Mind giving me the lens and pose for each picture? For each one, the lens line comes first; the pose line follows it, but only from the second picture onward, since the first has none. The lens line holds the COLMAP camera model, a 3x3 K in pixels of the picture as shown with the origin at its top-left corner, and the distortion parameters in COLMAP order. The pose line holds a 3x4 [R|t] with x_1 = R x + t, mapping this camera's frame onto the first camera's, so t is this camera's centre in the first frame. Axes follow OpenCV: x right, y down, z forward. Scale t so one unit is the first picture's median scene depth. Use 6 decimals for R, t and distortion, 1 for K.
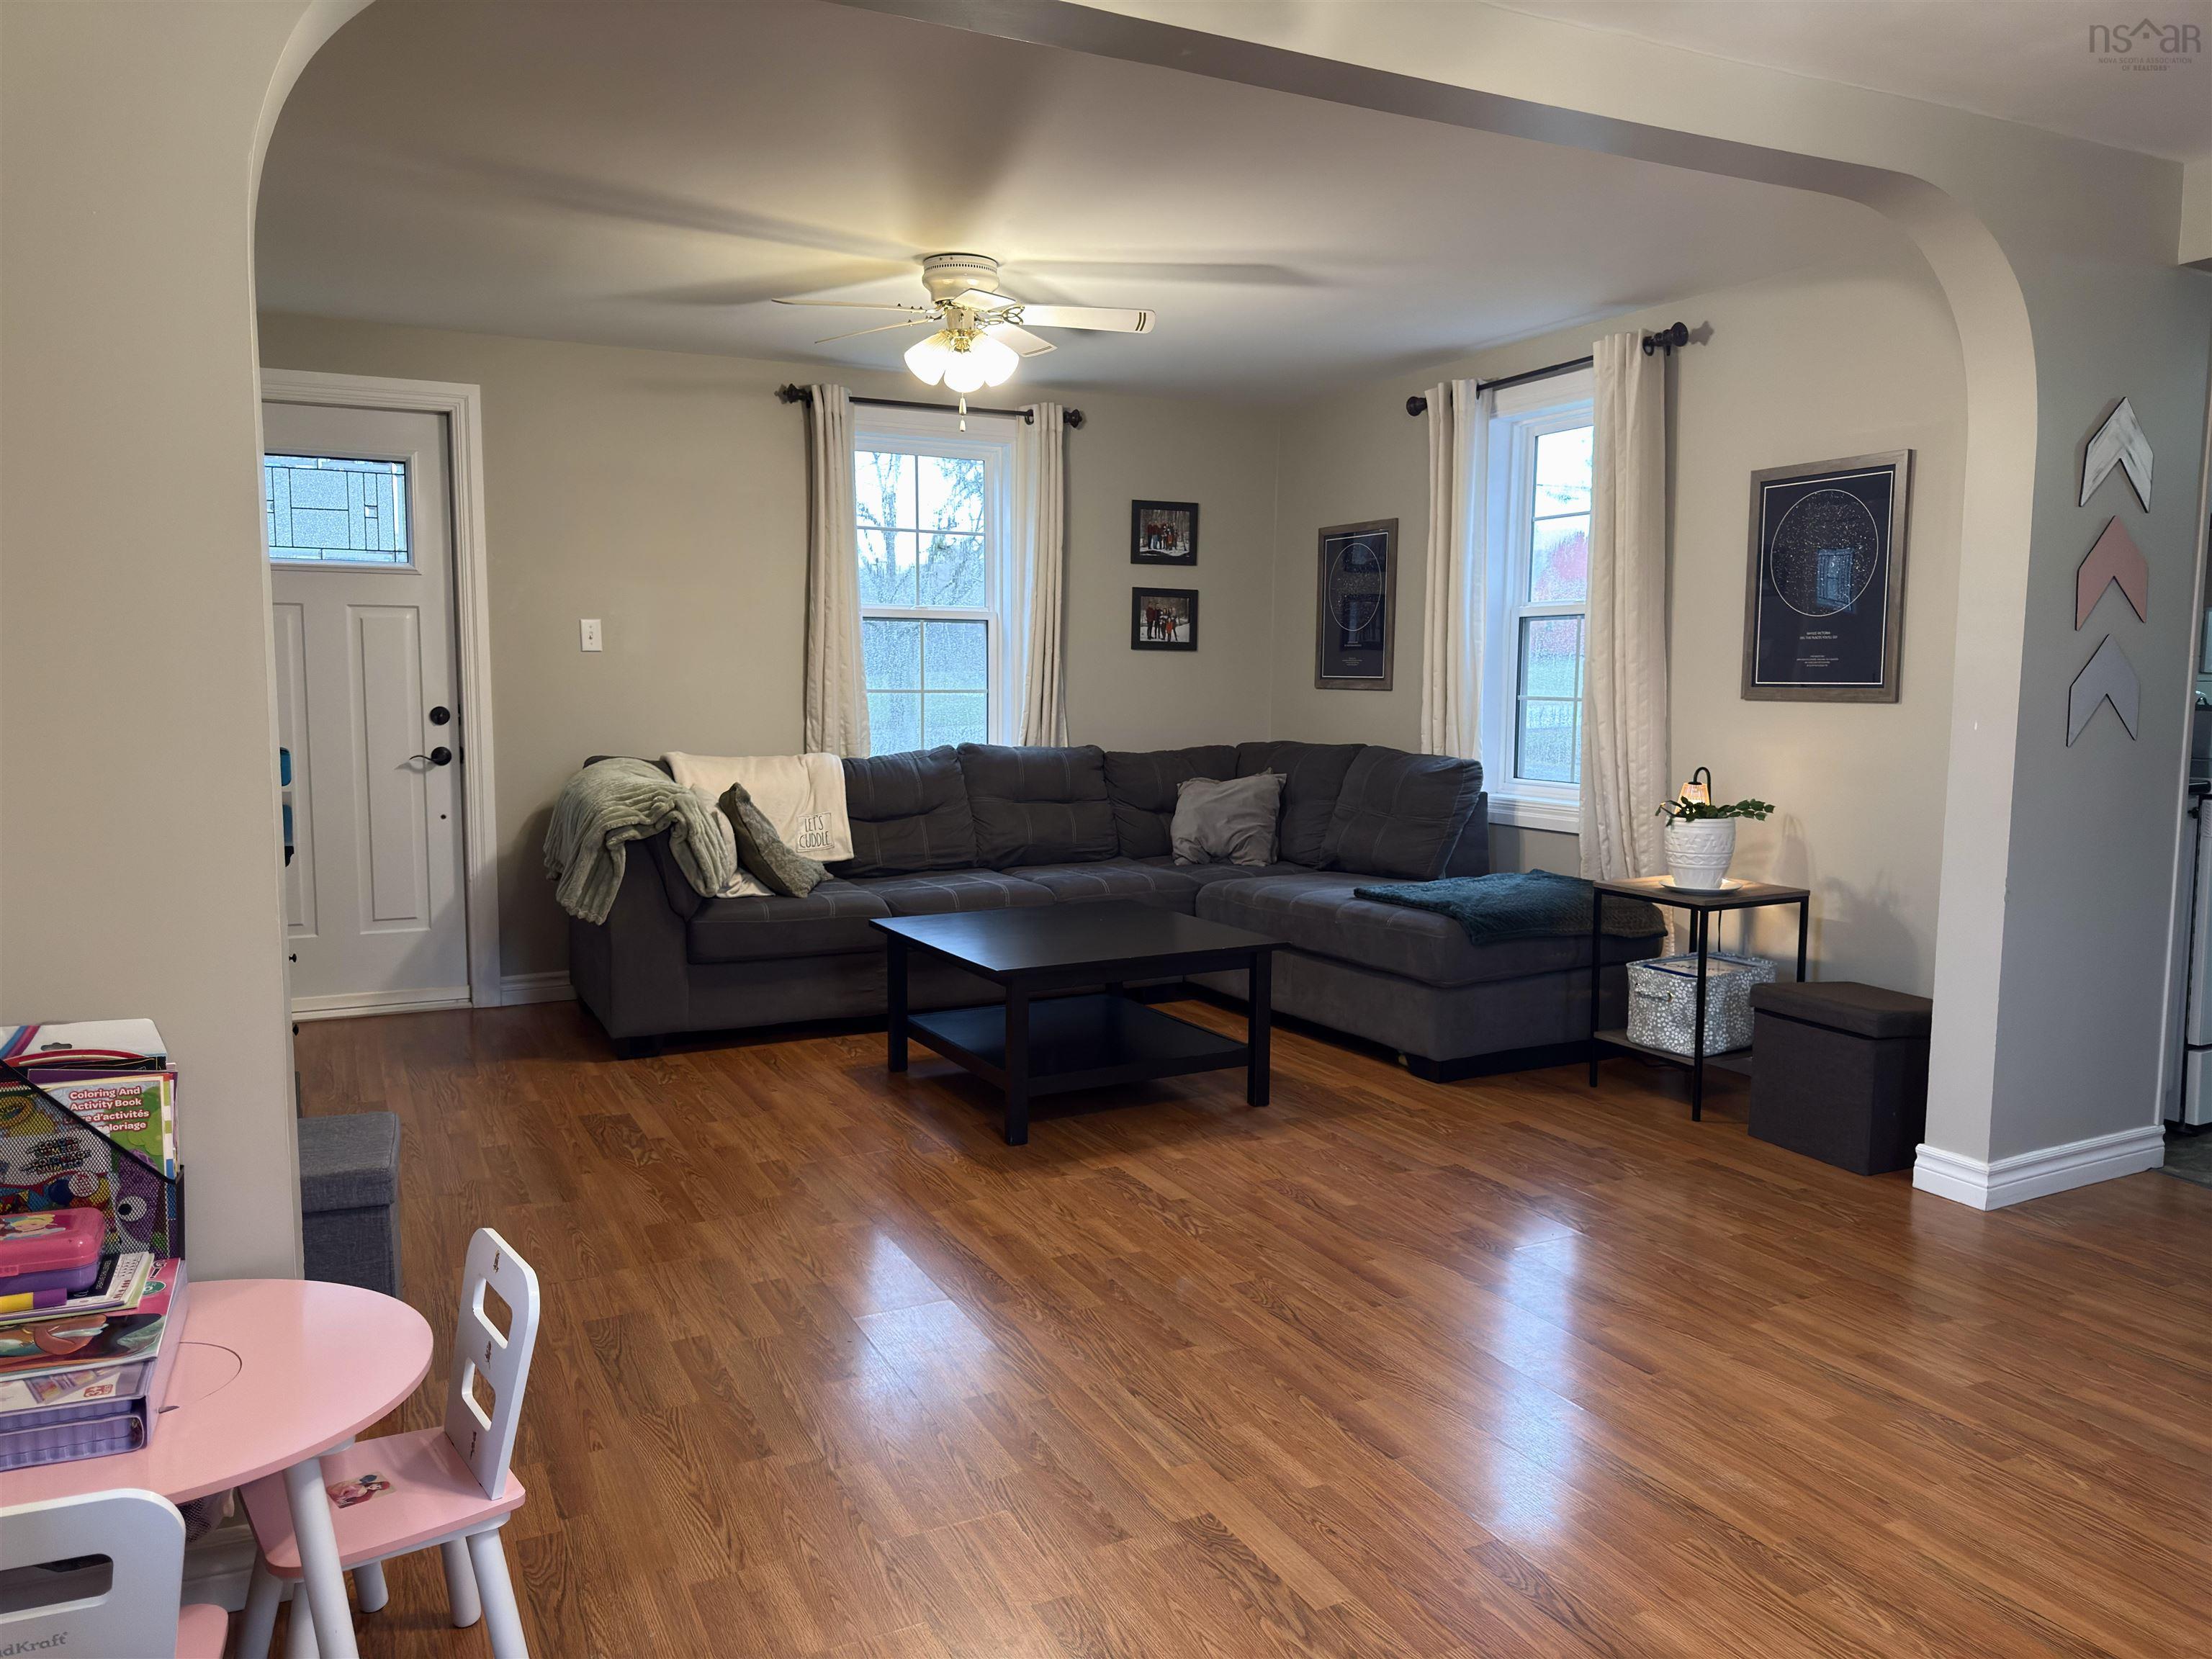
lens RADIAL K [[1565.1, 0, 1108.6], [0, 1565.1, 838.1], [0, 0, 1]] dist [0.067943, -0.083116]
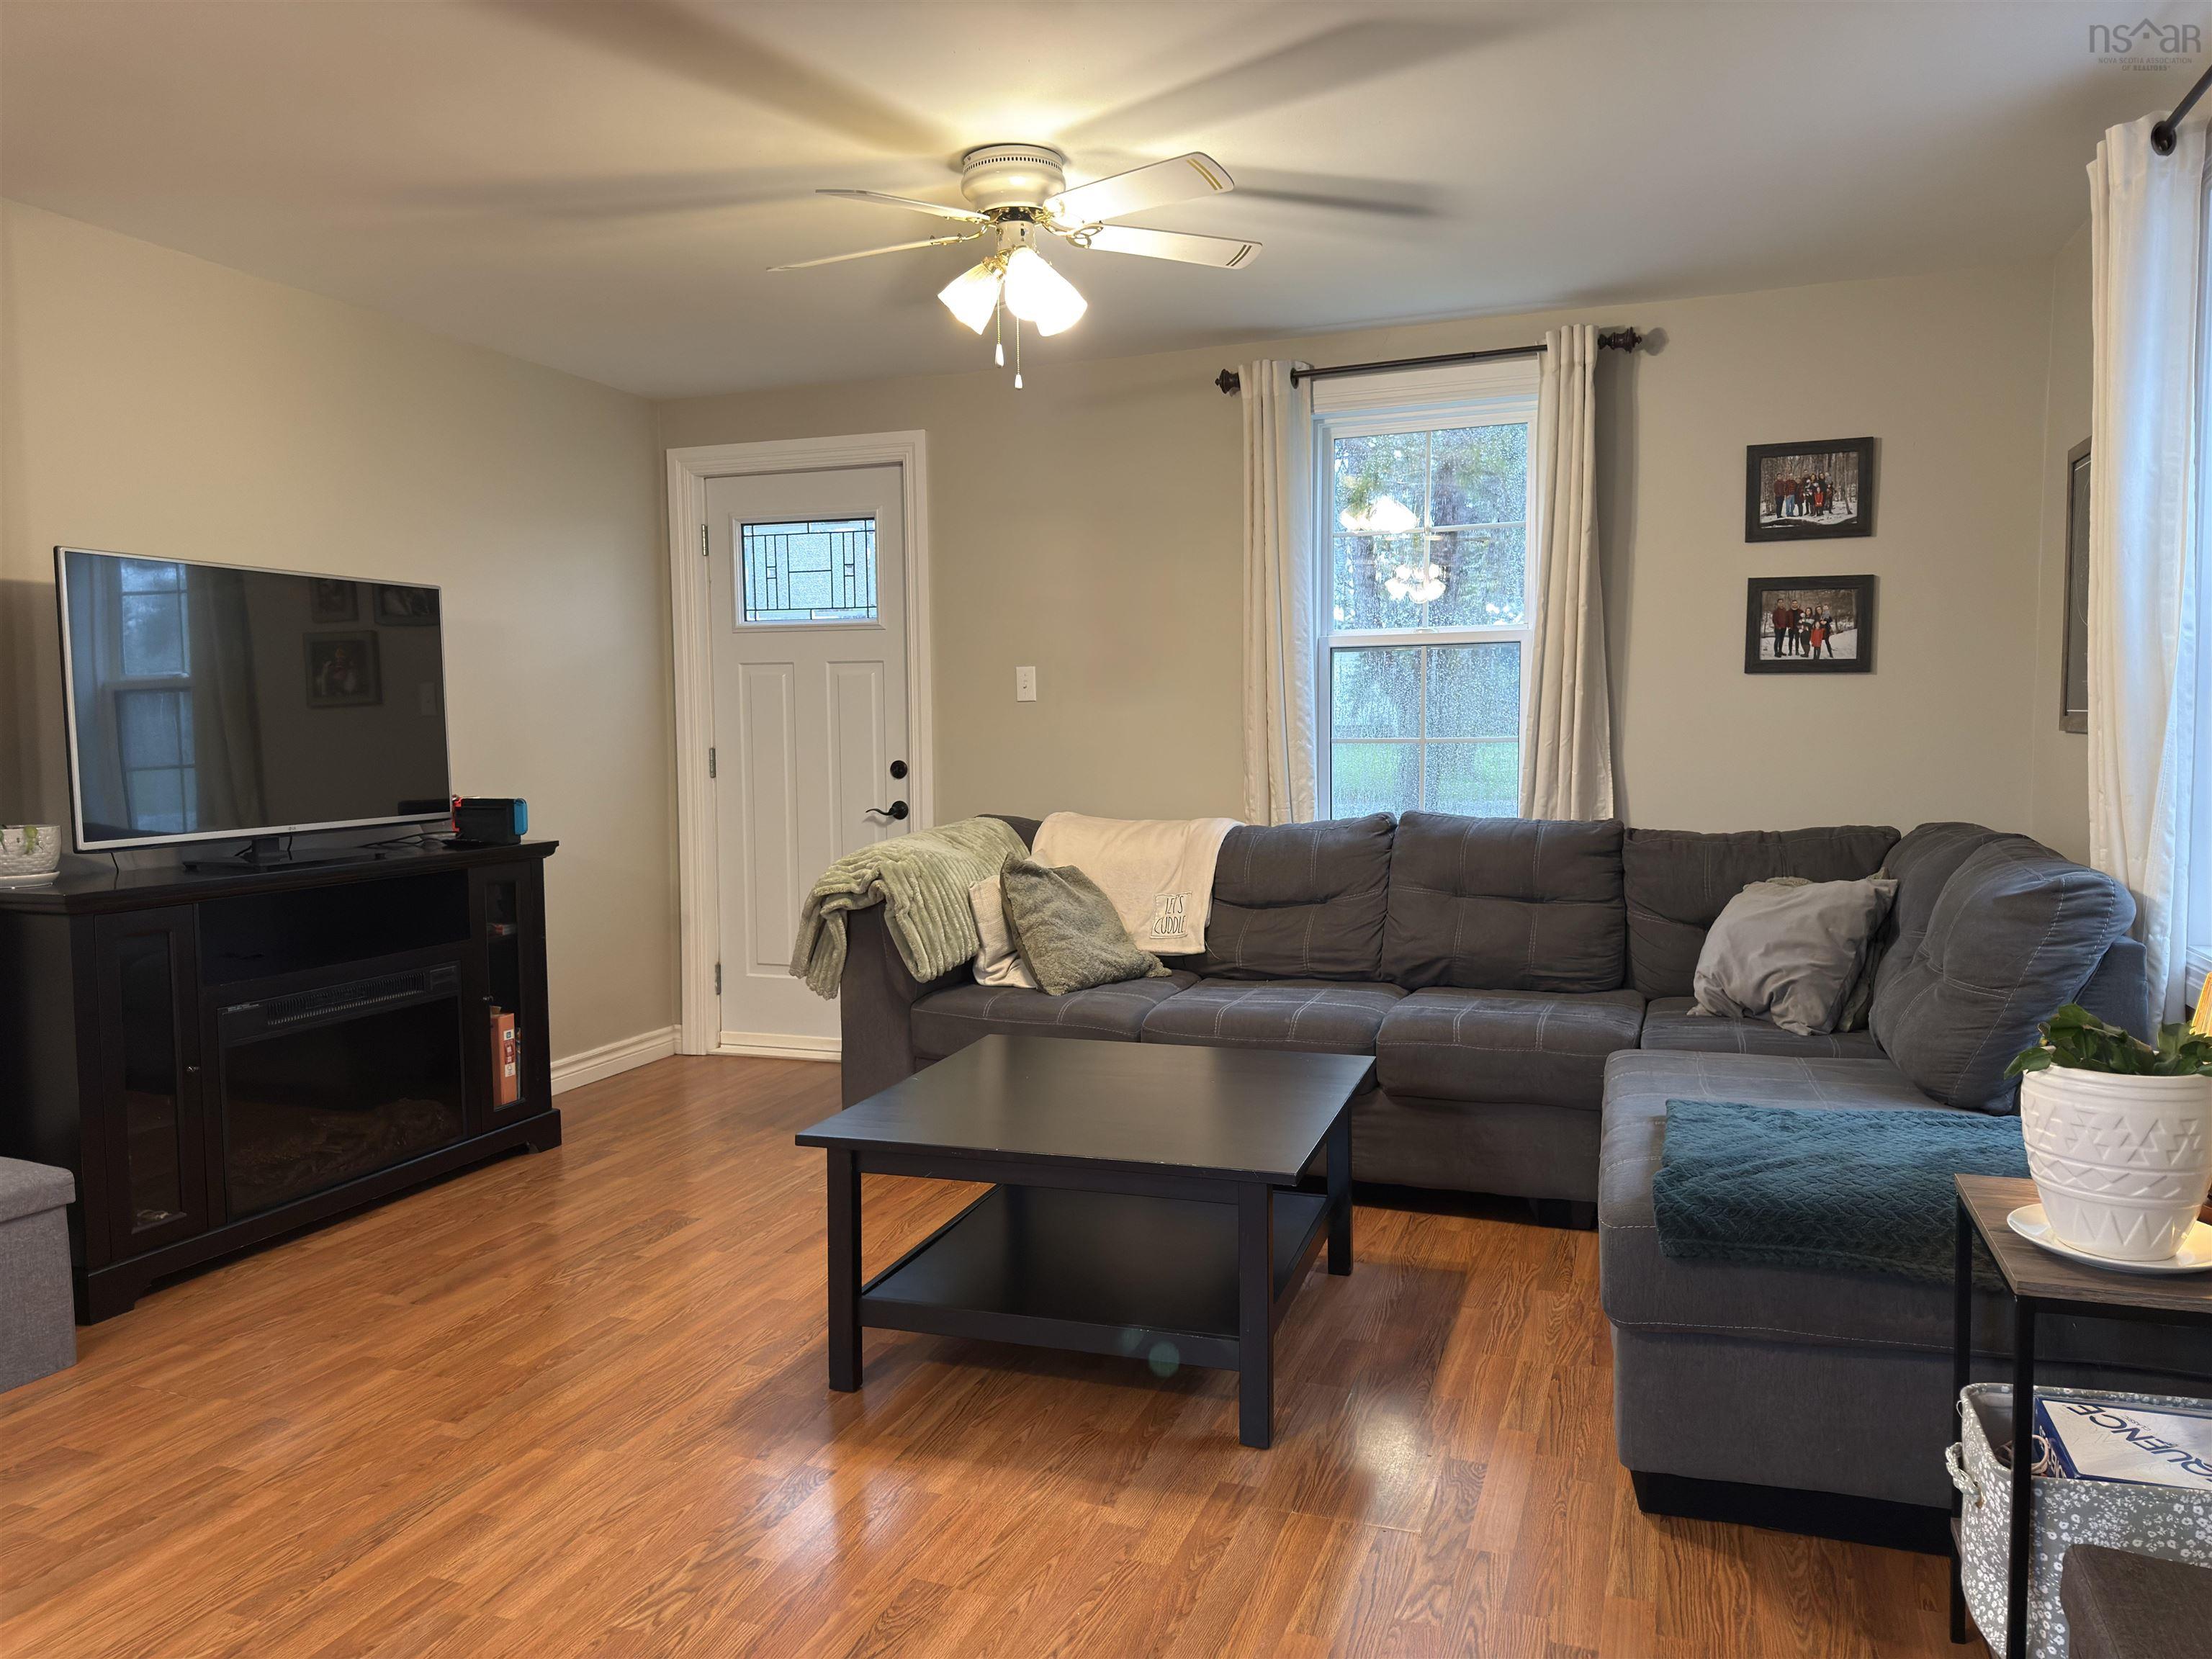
lens RADIAL K [[1565.1, 0, 1106.1], [0, 1565.1, 817.4], [0, 0, 1]] dist [0.067943, -0.083116]
pose [[0.671191, 0.031681, -0.740607, 0.371709], [-0.064144, 0.997821, -0.015448, -0.038425], [0.738504, 0.057874, 0.671761, 0.417733]]
